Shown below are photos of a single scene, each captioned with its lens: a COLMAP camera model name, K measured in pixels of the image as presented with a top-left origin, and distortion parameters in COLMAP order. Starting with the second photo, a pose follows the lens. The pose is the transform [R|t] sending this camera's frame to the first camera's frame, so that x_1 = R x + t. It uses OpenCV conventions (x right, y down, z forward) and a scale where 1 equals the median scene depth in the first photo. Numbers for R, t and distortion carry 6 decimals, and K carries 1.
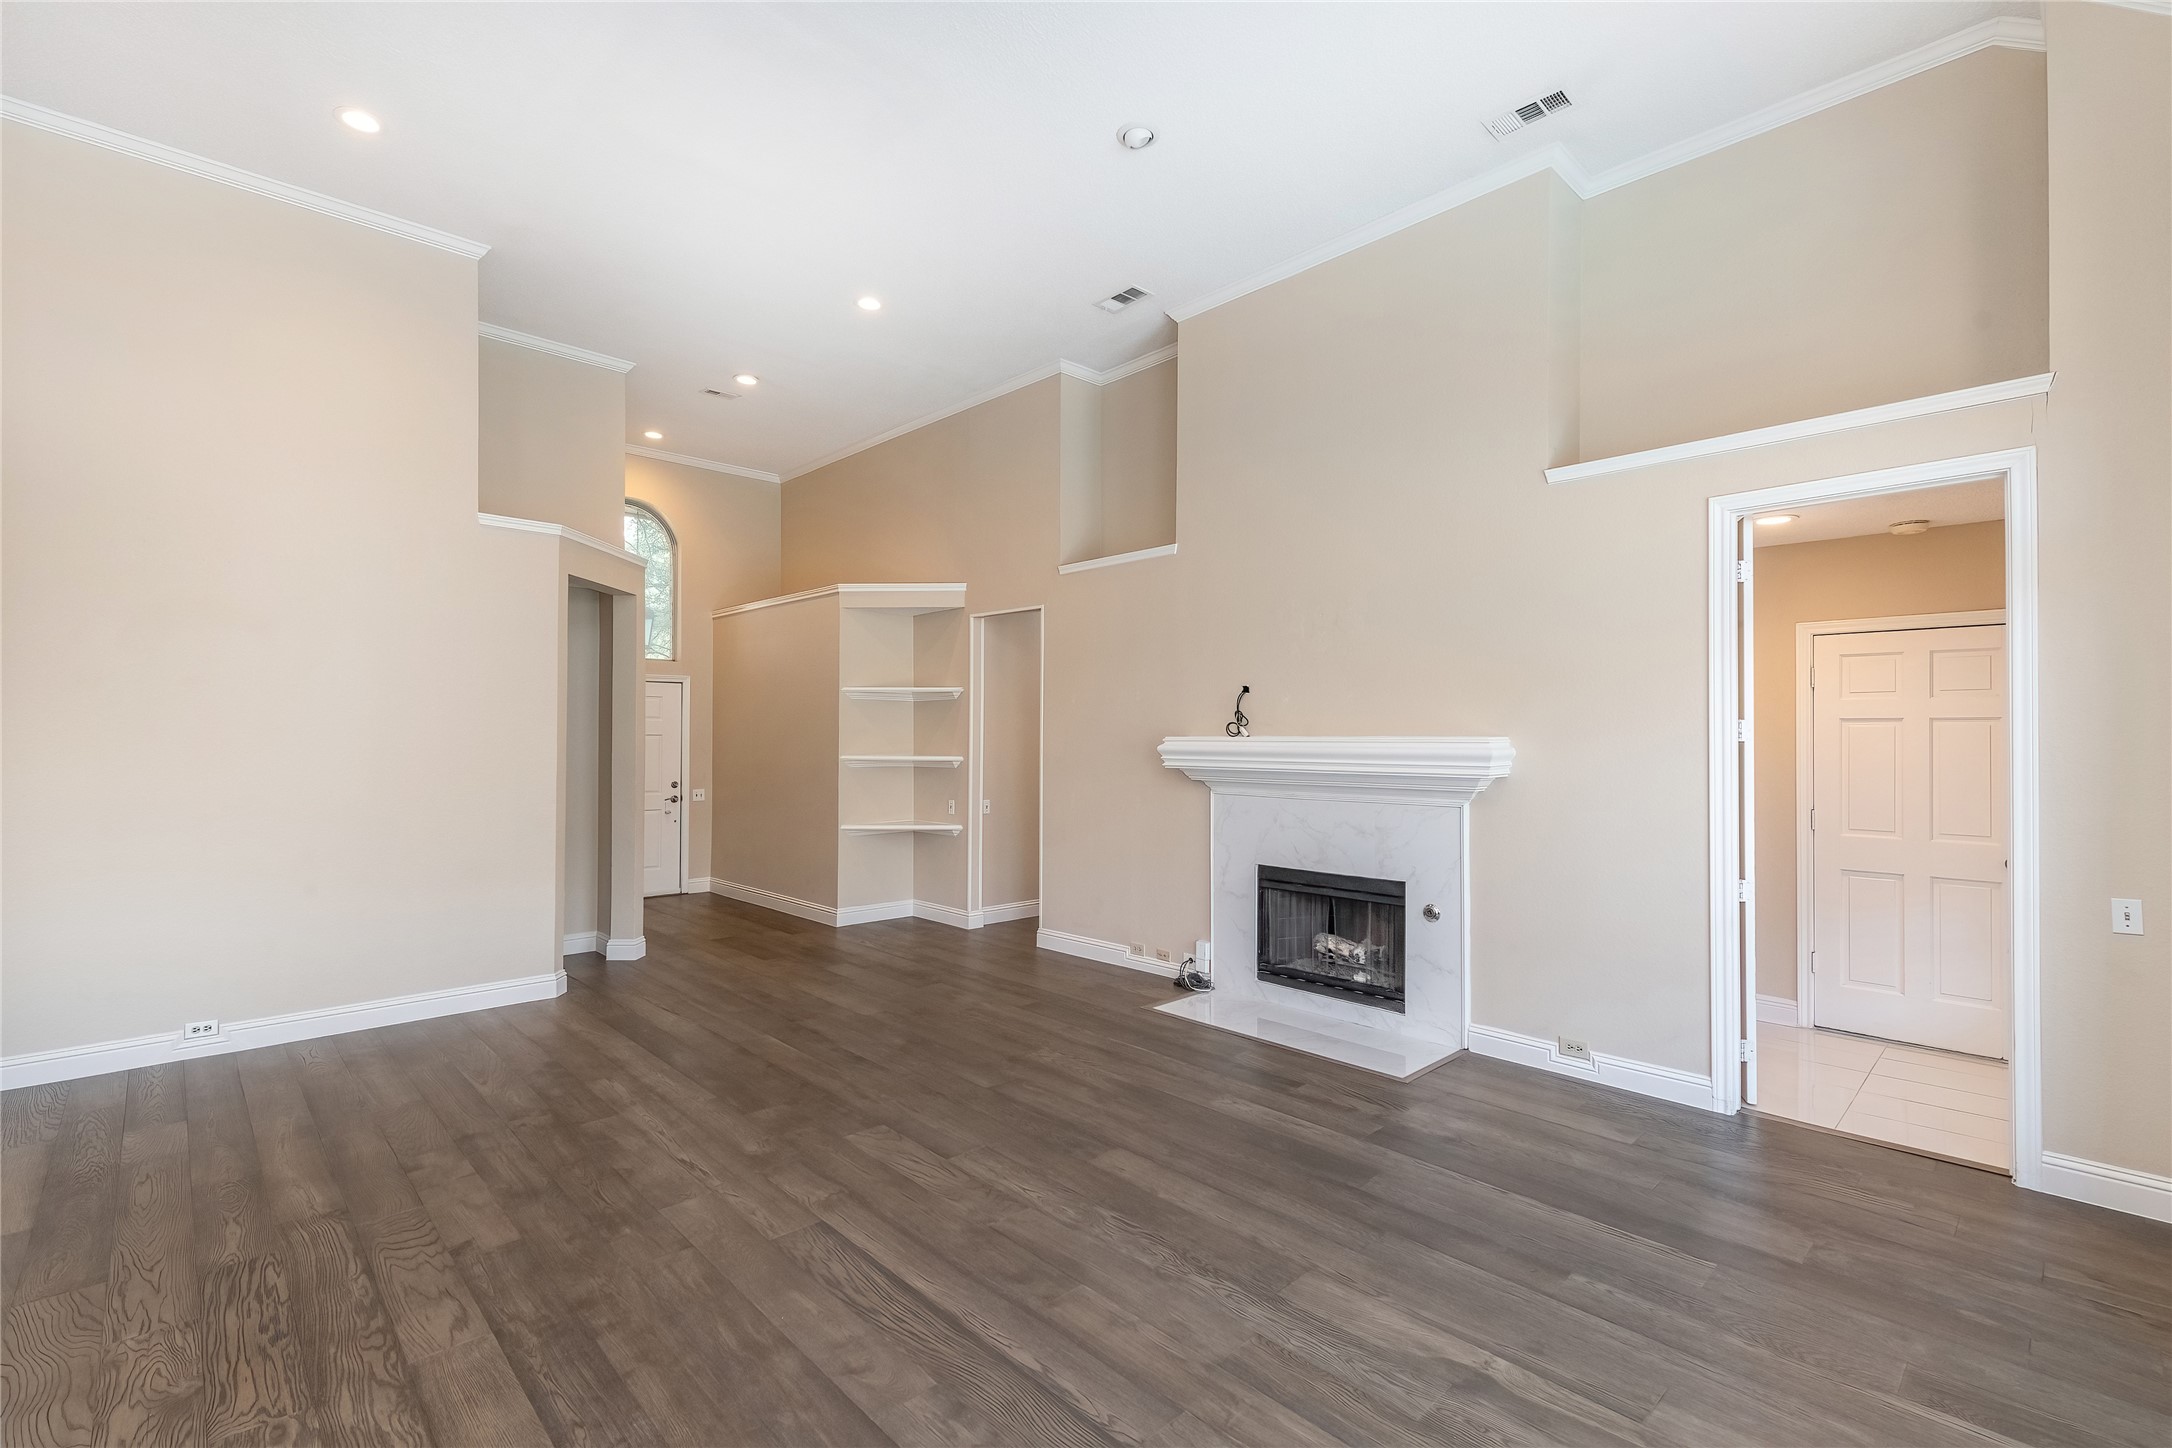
lens RADIAL K [[959.9, 0, 1078.0], [0, 959.9, 721.3], [0, 0, 1]] dist [0.004208, -0.000173]
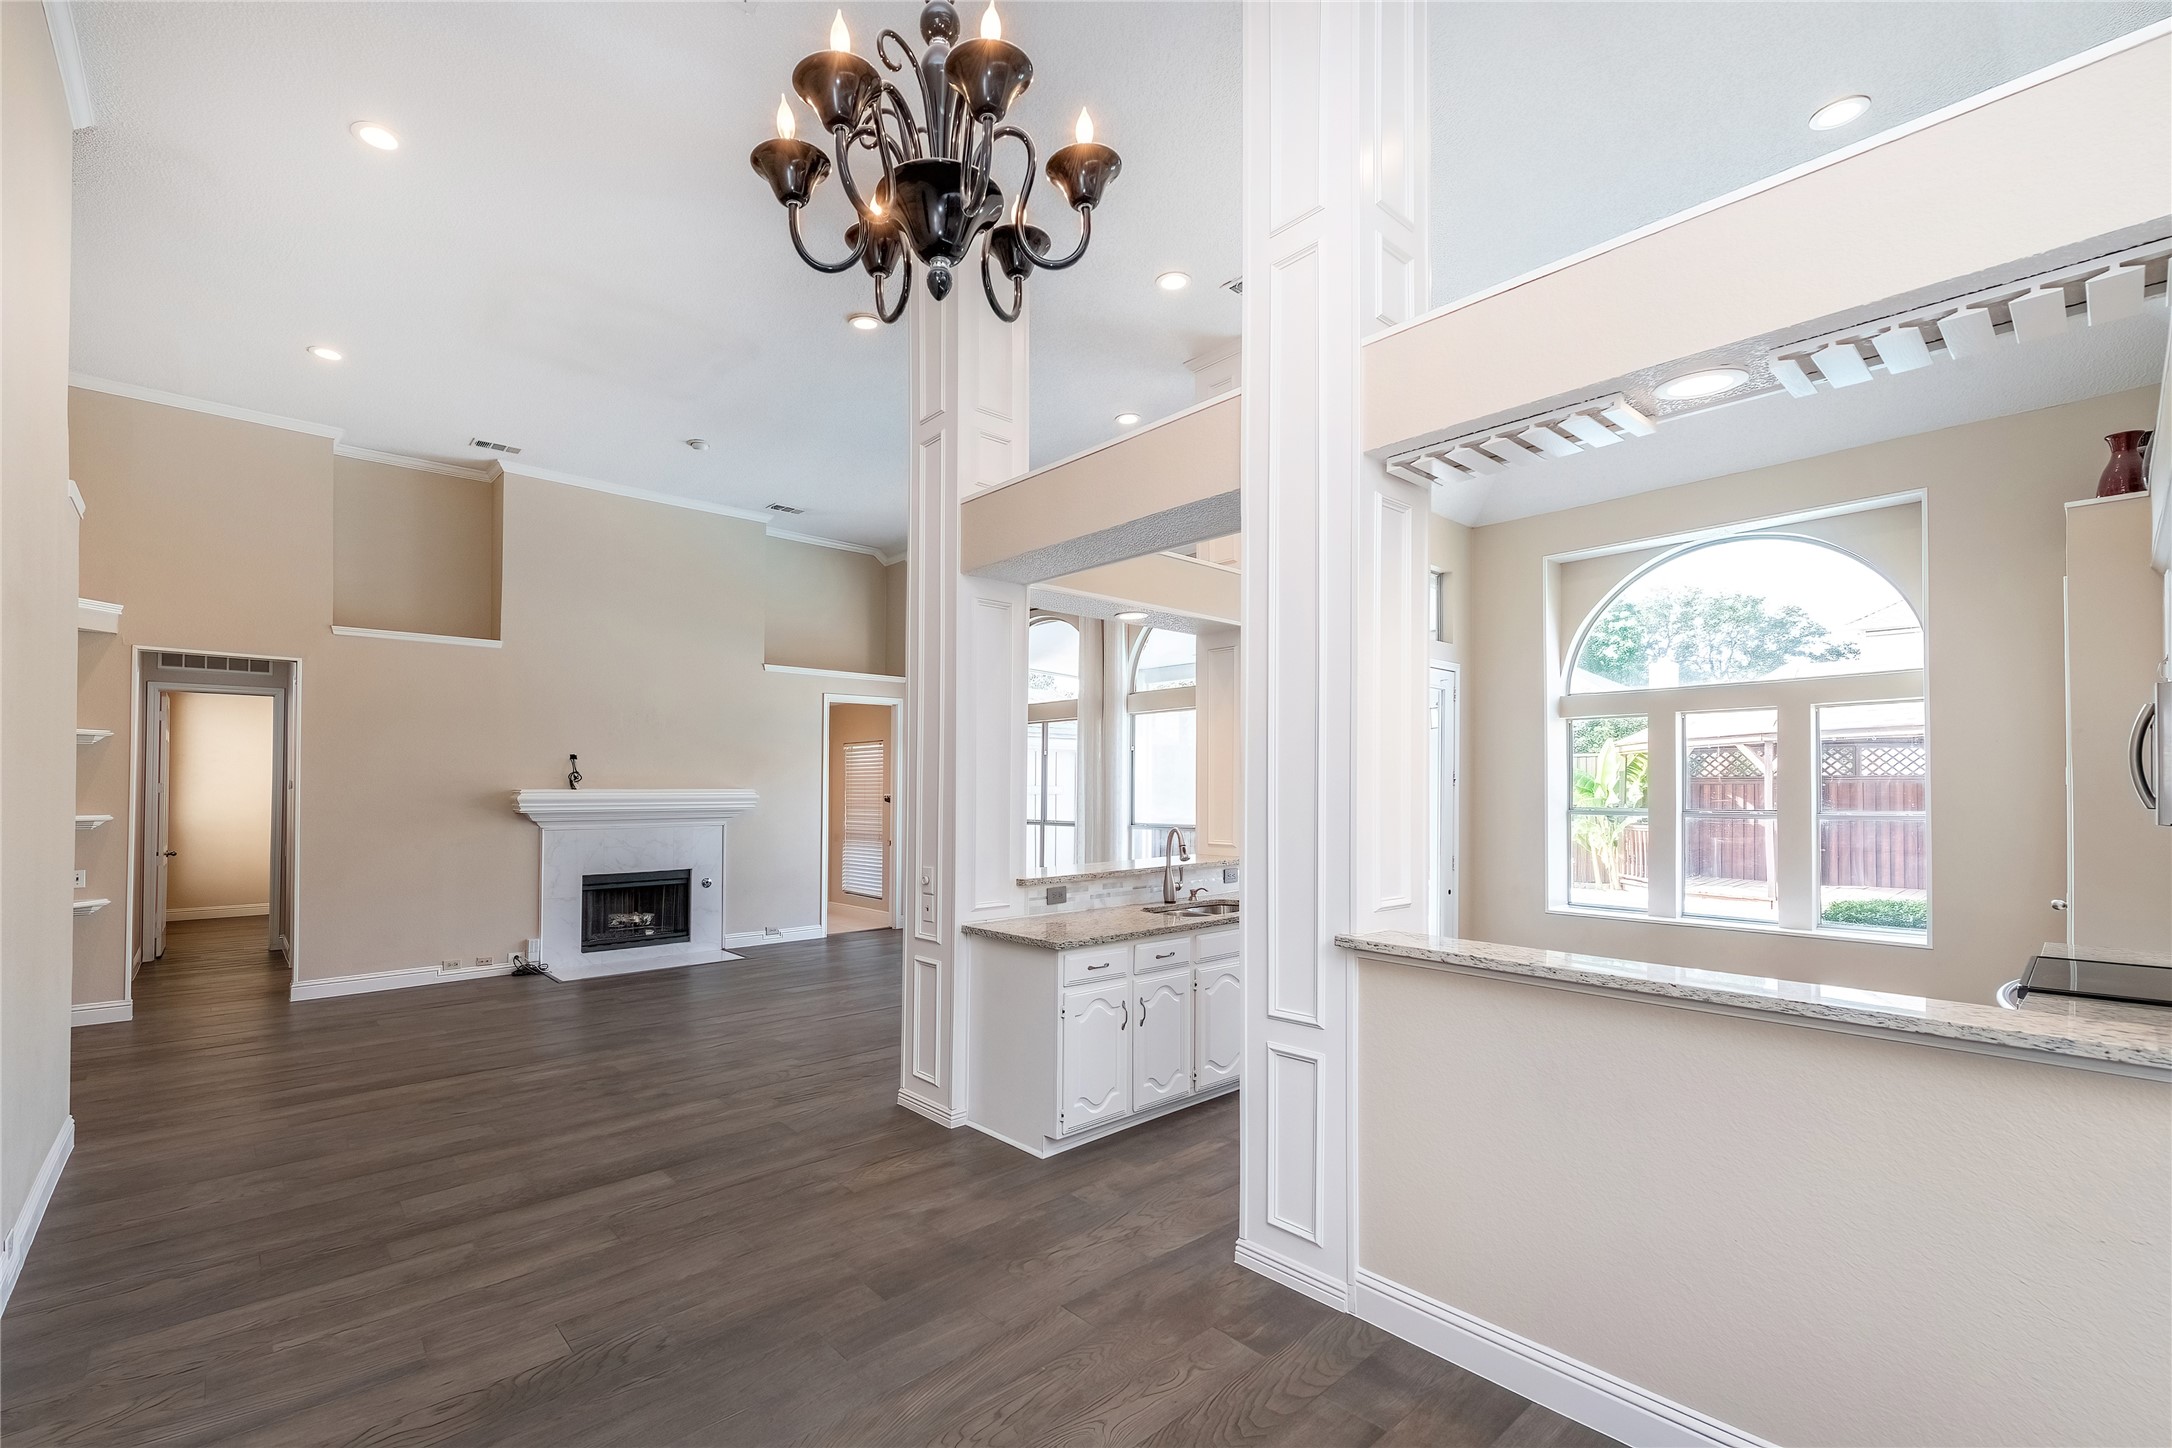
lens RADIAL K [[926.7, 0, 1054.5], [0, 926.7, 783.2], [0, 0, 1]] dist [-0.000008, 0.000023]
pose [[0.032744, 0.003231, 0.999459, -1.608815], [-0.015285, 0.999879, -0.002732, -0.000663], [-0.999347, -0.015187, 0.032790, 0.301582]]
